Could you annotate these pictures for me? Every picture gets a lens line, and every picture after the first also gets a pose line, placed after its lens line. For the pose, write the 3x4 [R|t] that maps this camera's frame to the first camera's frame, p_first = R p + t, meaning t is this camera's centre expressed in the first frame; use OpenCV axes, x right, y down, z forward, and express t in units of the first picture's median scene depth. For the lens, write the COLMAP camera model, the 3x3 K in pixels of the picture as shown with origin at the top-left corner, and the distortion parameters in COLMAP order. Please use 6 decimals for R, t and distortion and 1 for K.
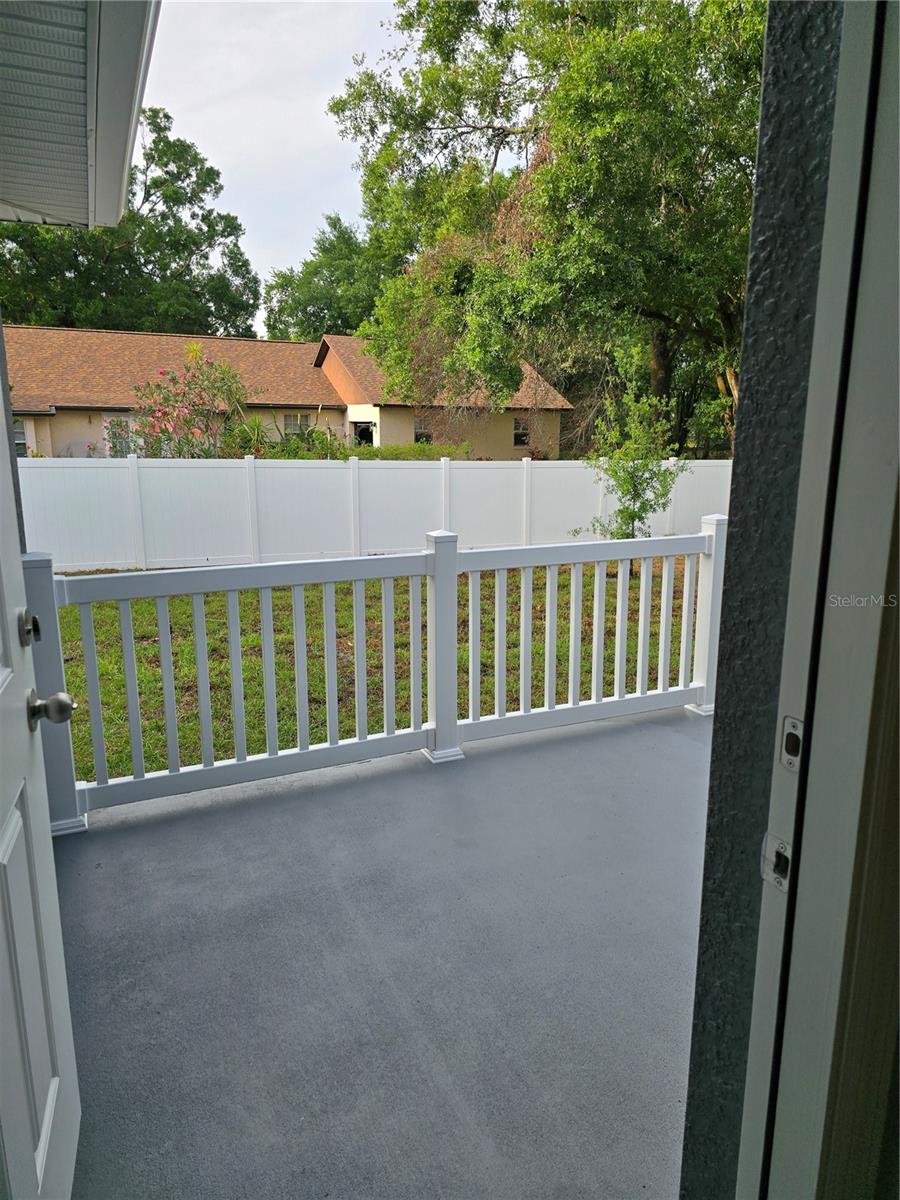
lens RADIAL K [[802.3, 0, 454.1], [0, 802.3, 594.5], [0, 0, 1]] dist [0.064880, -0.062101]
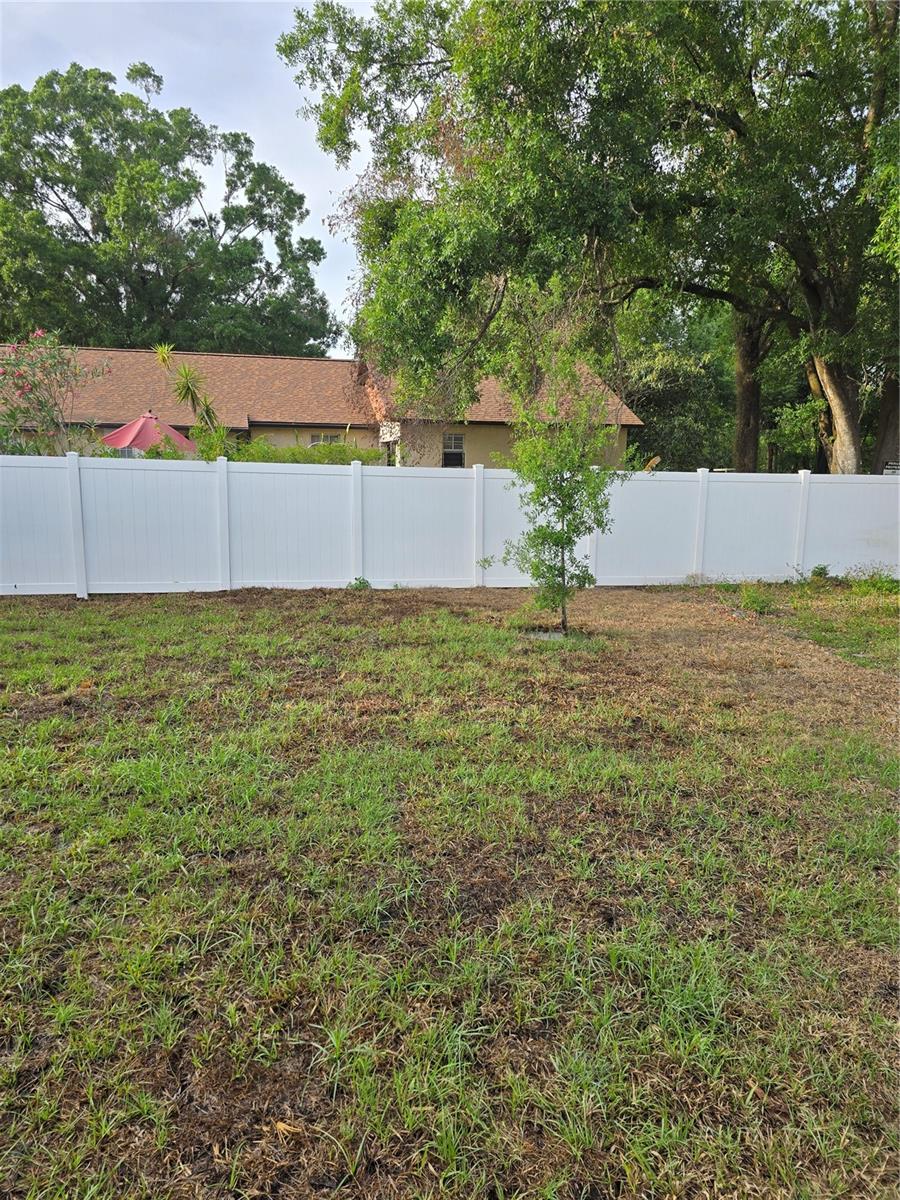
lens RADIAL K [[802.3, 0, 446.2], [0, 802.3, 594.9], [0, 0, 1]] dist [0.064880, -0.062101]
pose [[0.979887, 0.032593, -0.196874, 0.121213], [-0.042806, 0.997937, -0.047847, -0.008214], [0.194908, 0.055313, 0.979261, 0.160321]]
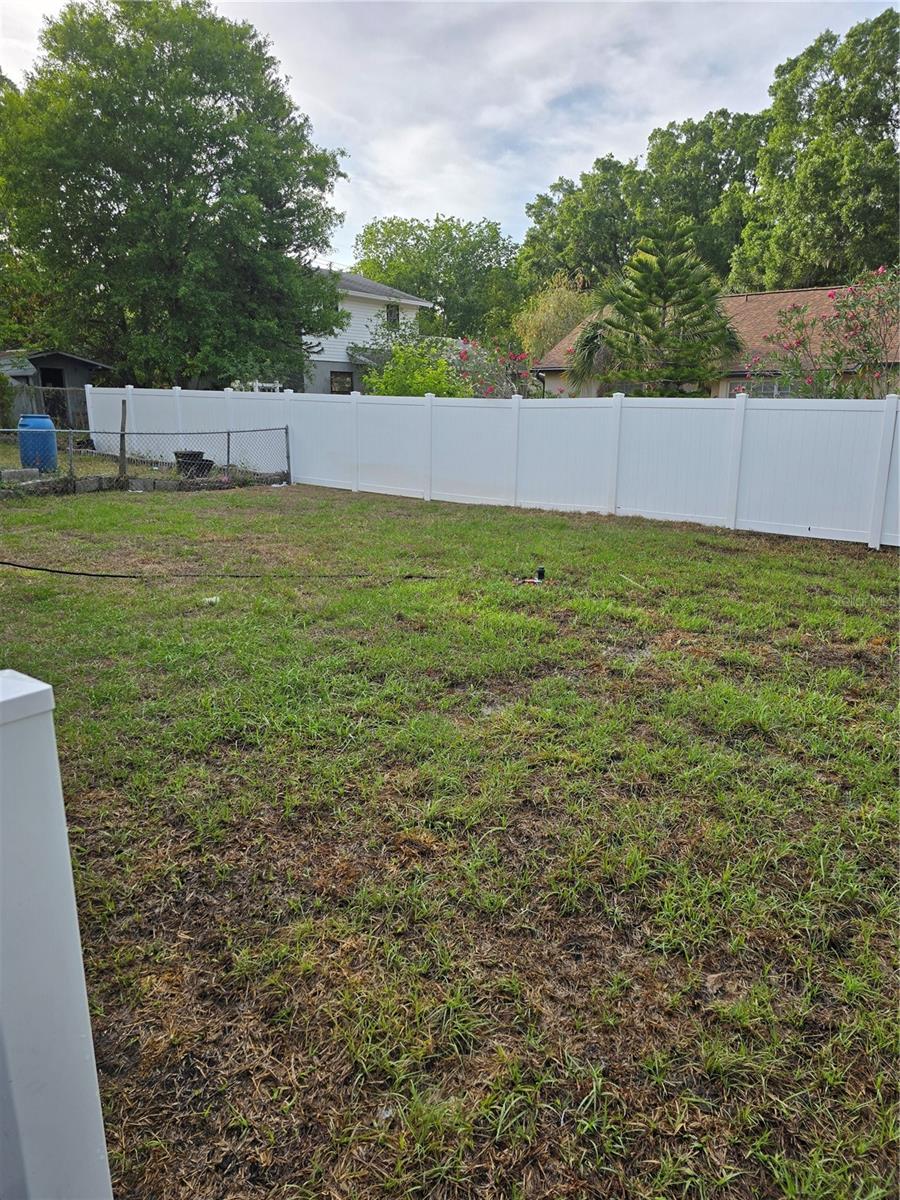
lens RADIAL K [[802.3, 0, 450.6], [0, 802.3, 591.9], [0, 0, 1]] dist [0.064880, -0.062101]
pose [[0.458865, 0.198050, -0.866152, 0.110190], [-0.187677, 0.974450, 0.123387, -0.008015], [0.868459, 0.105939, 0.484311, 0.158837]]
